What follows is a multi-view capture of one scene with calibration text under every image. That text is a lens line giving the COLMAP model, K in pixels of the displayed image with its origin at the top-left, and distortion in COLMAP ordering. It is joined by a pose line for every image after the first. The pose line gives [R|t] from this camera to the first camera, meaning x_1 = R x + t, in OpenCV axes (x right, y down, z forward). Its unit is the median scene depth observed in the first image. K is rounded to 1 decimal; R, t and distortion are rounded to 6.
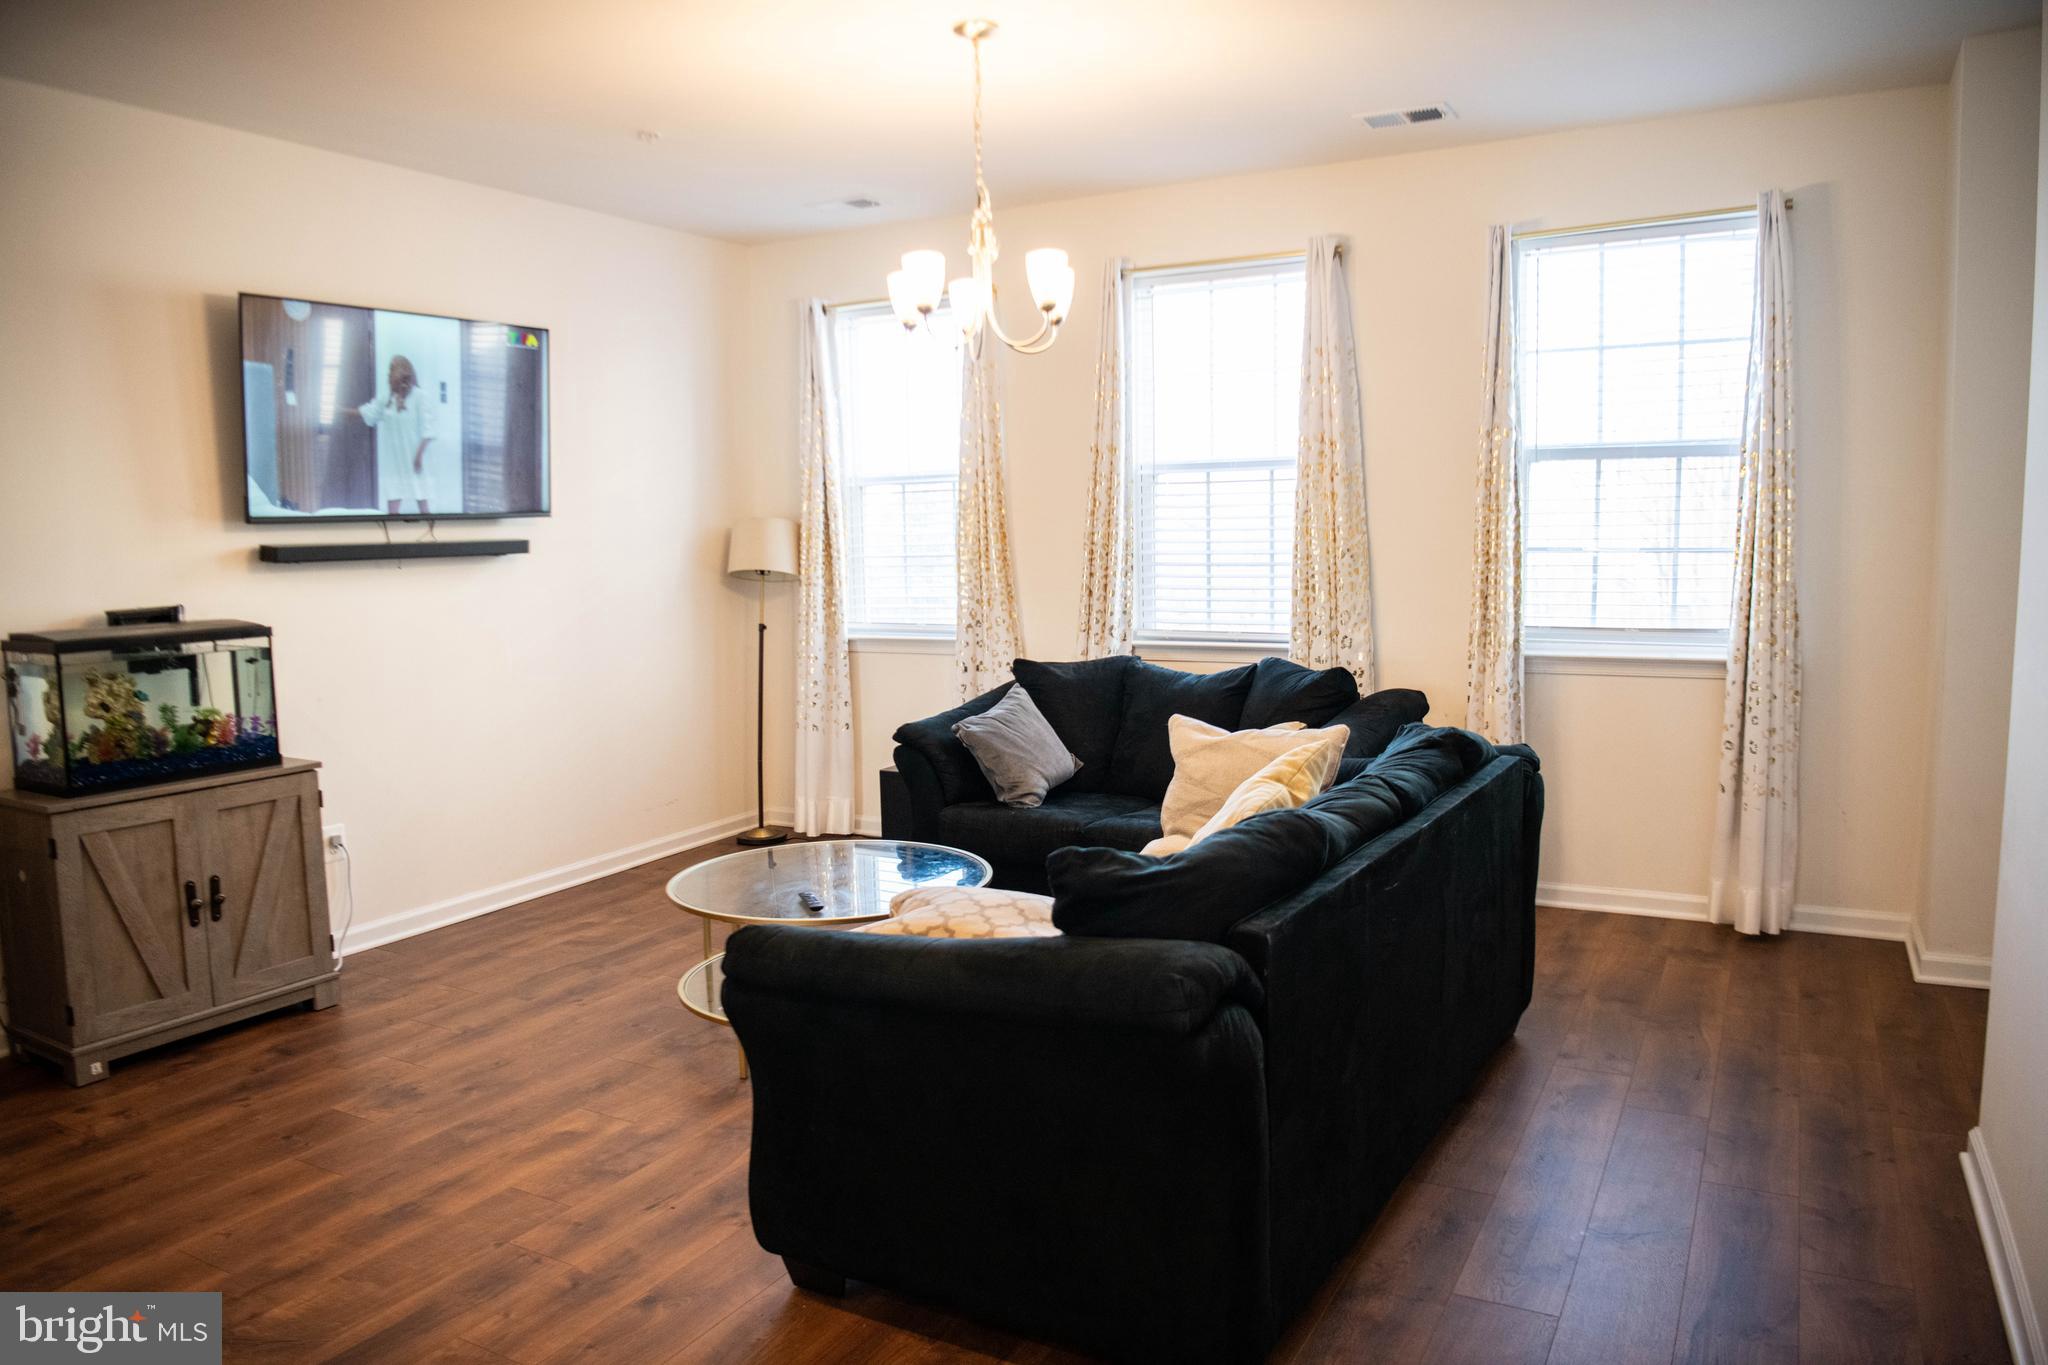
lens RADIAL K [[1403.5, 0, 1022.2], [0, 1403.5, 684.2], [0, 0, 1]] dist [-0.074362, 0.019365]
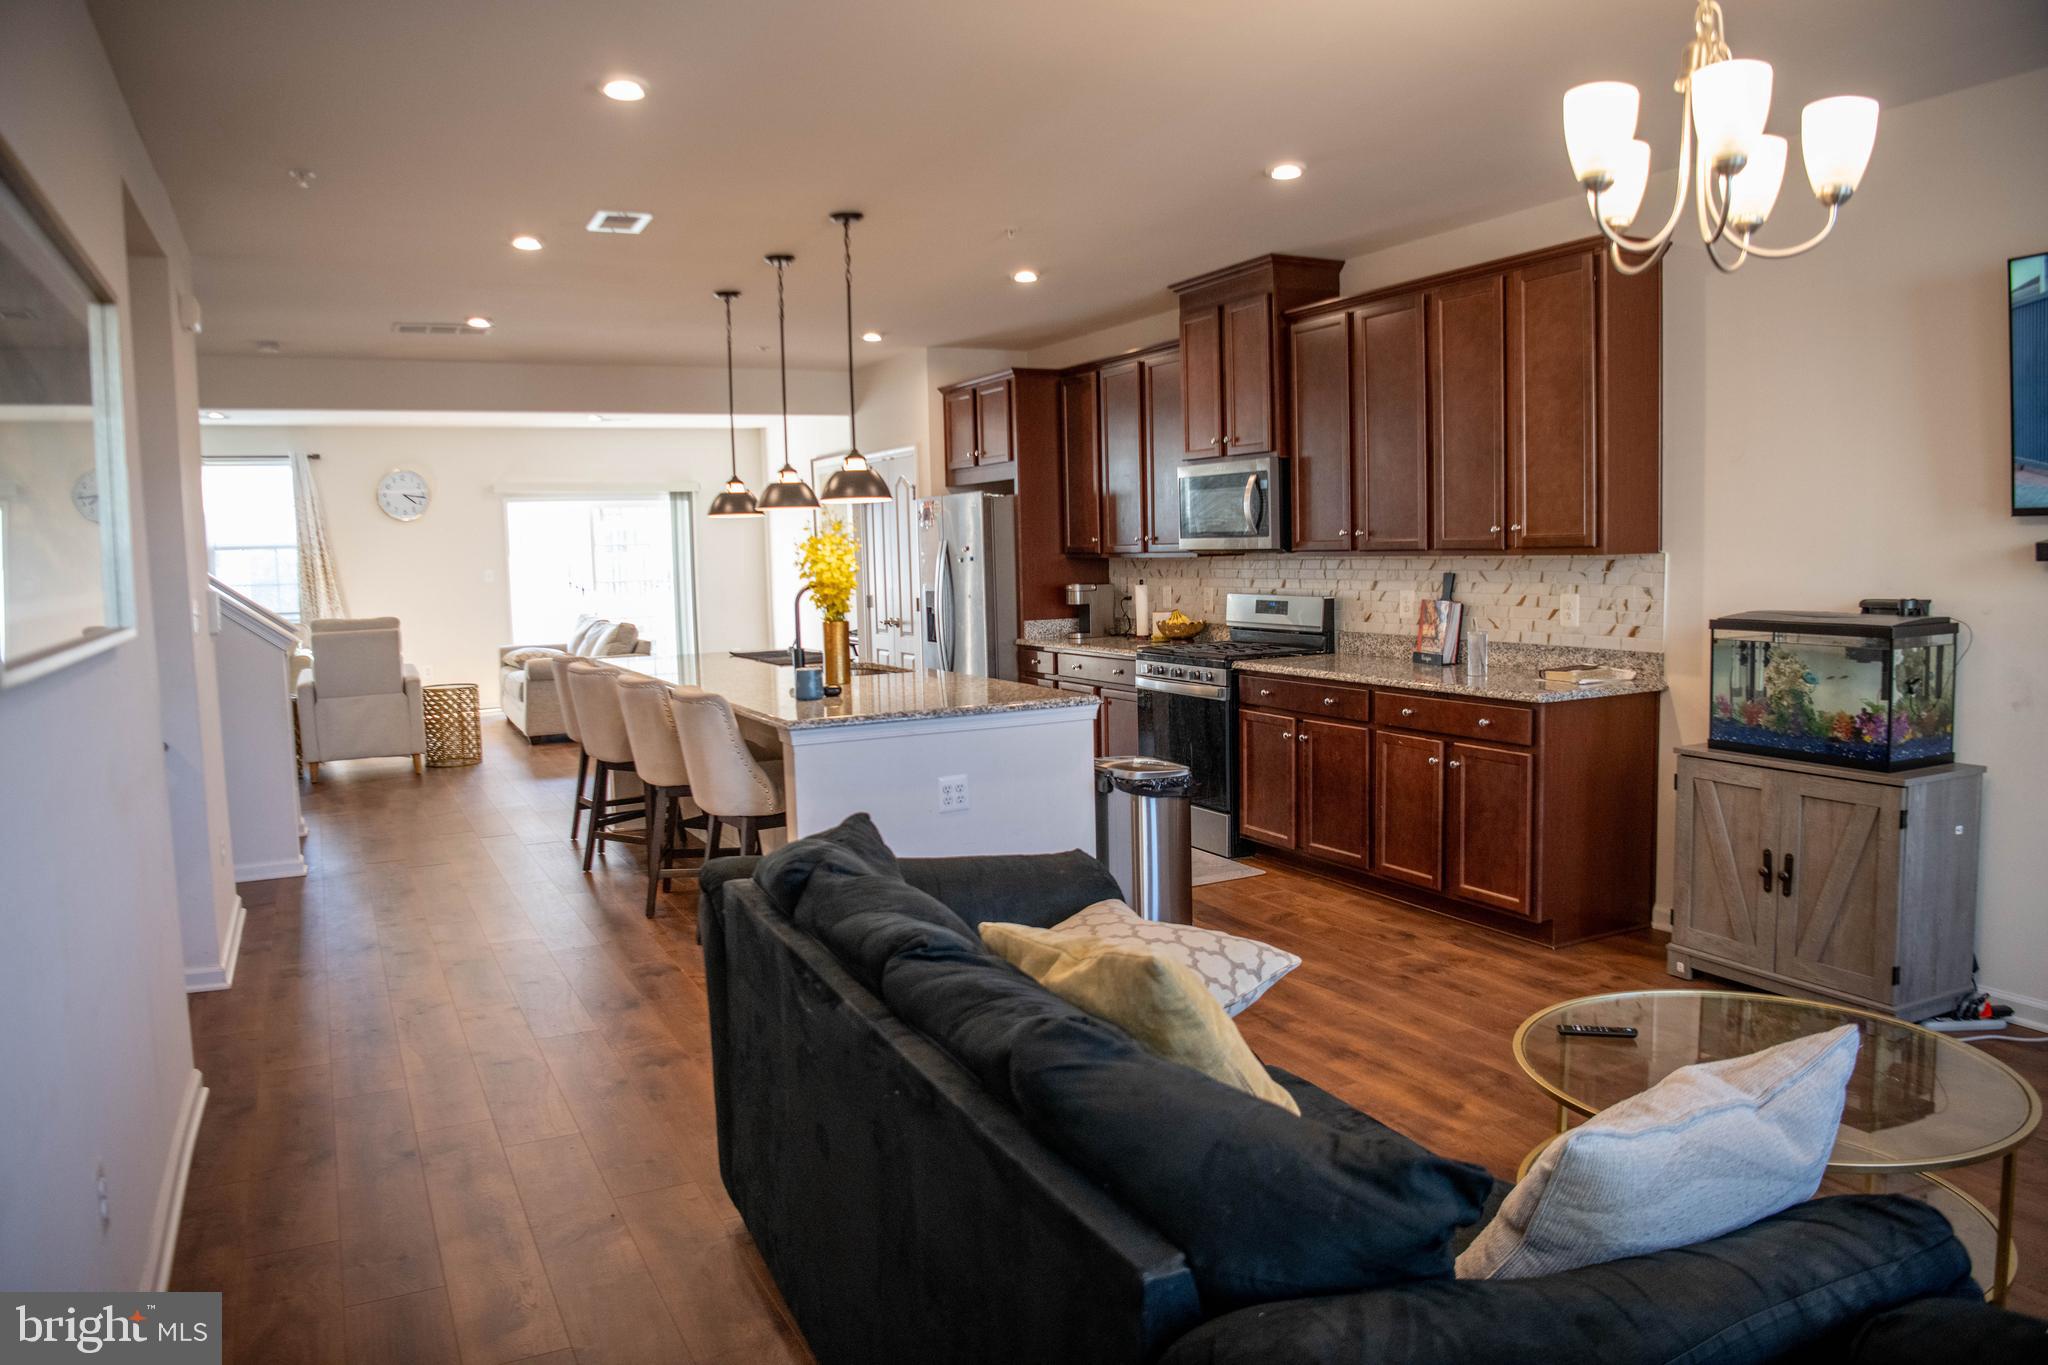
lens RADIAL K [[1403.5, 0, 1022.2], [0, 1403.5, 684.2], [0, 0, 1]] dist [-0.074362, 0.019365]
pose [[-0.554588, 0.114367, -0.824228, 0.476015], [-0.058555, 0.982691, 0.175753, -0.112152], [0.830062, 0.145733, -0.538292, 0.843788]]
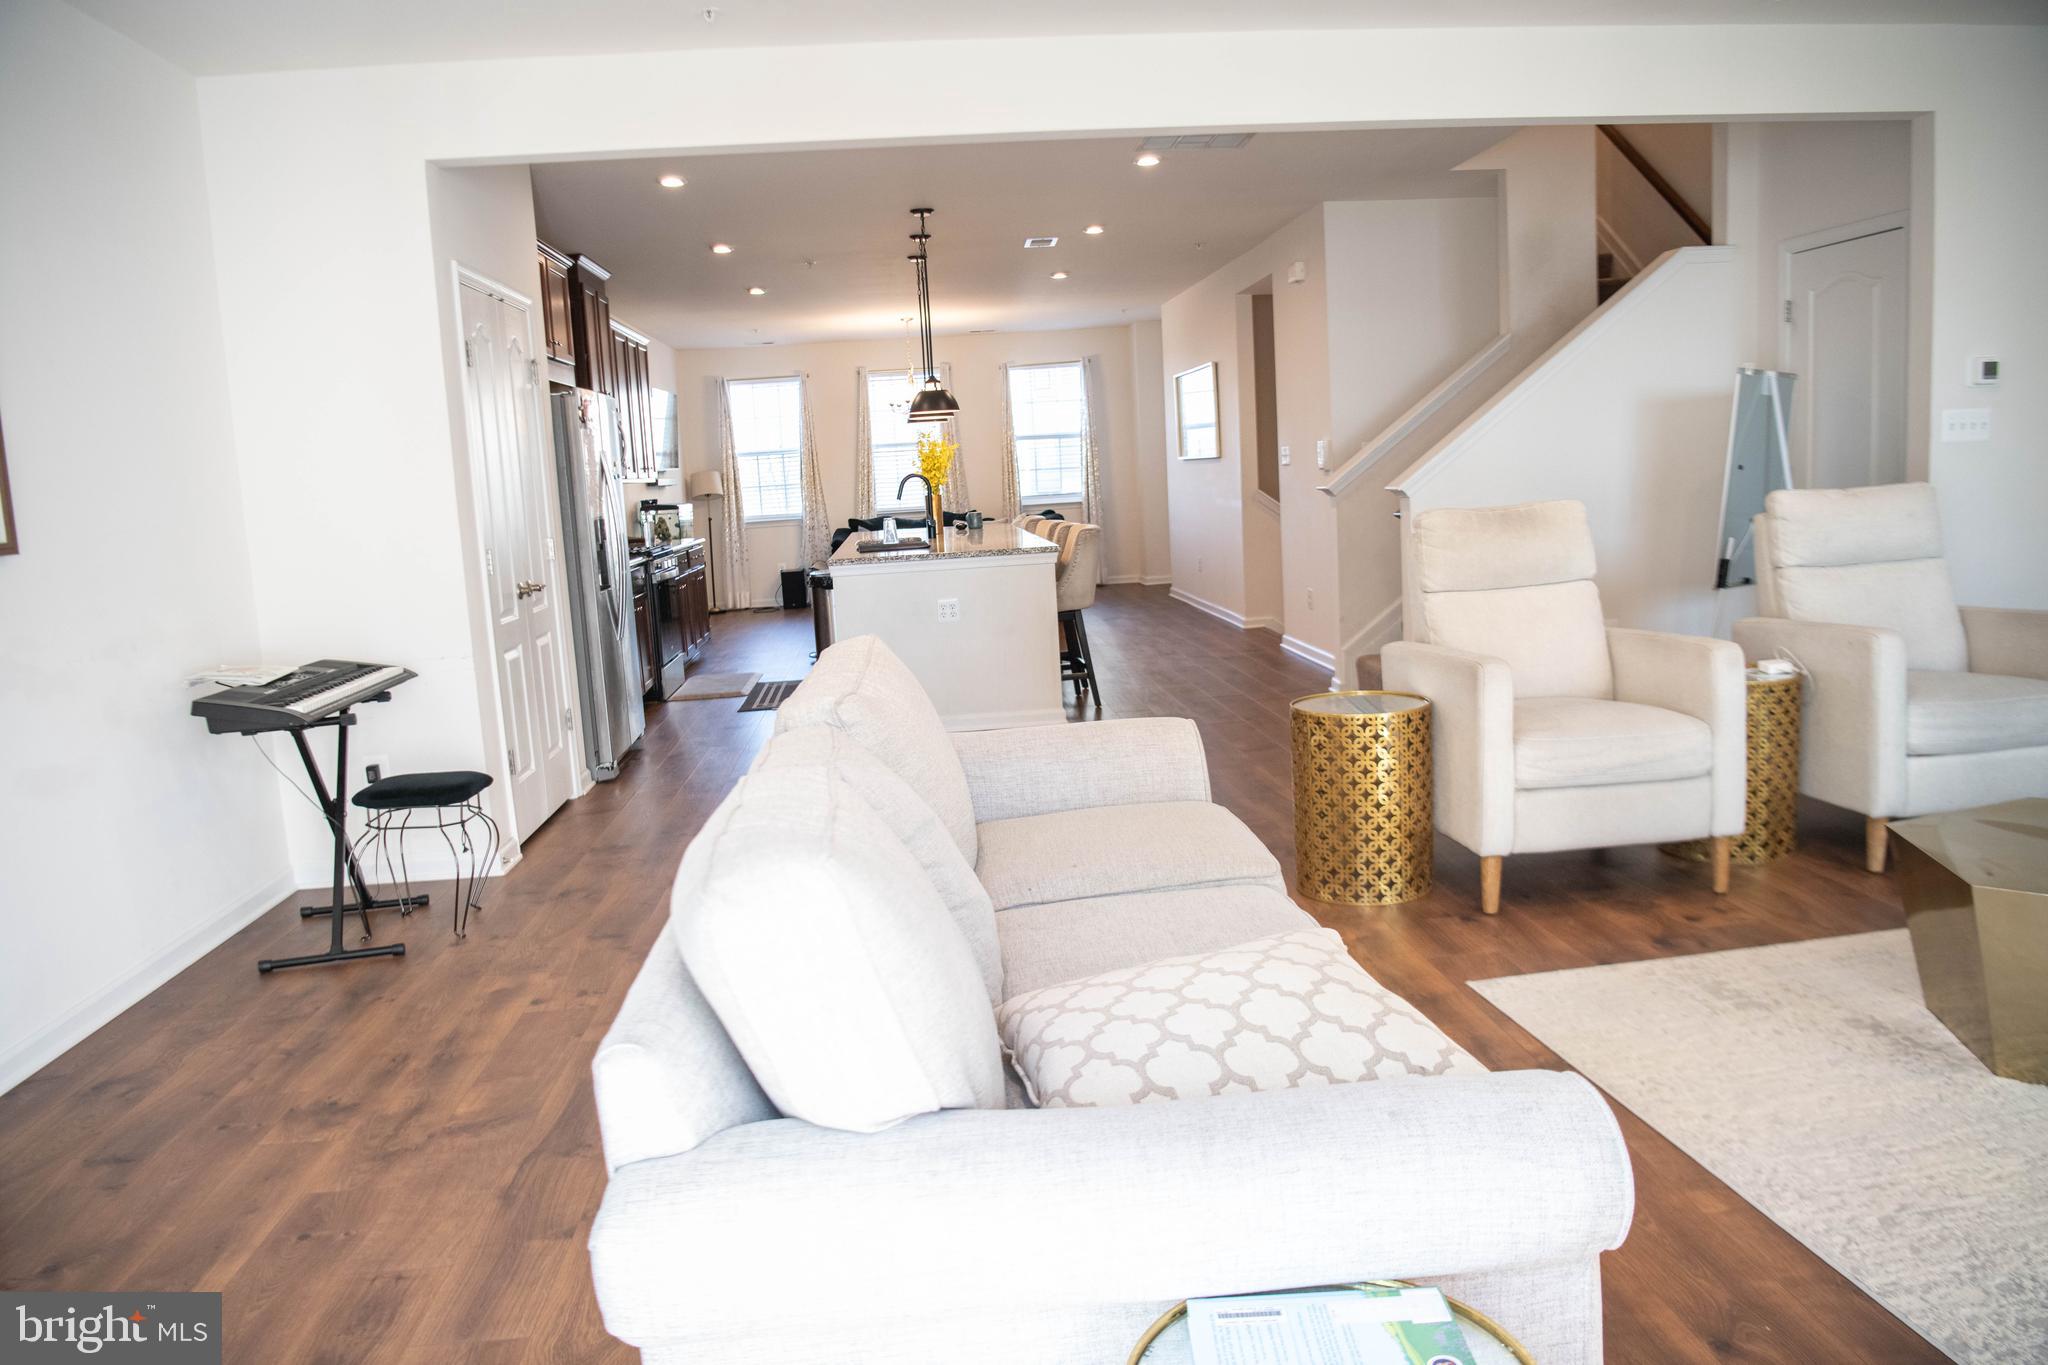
lens RADIAL K [[1397.1, 0, 1024.0], [0, 1397.1, 682.5], [0, 0, 1]] dist [-0.067450, 0.005902]
pose [[0.828568, -0.111370, 0.548700, -1.349325], [0.103618, 0.993590, 0.045201, 0.227002], [-0.550217, 0.019403, 0.834796, -1.535209]]
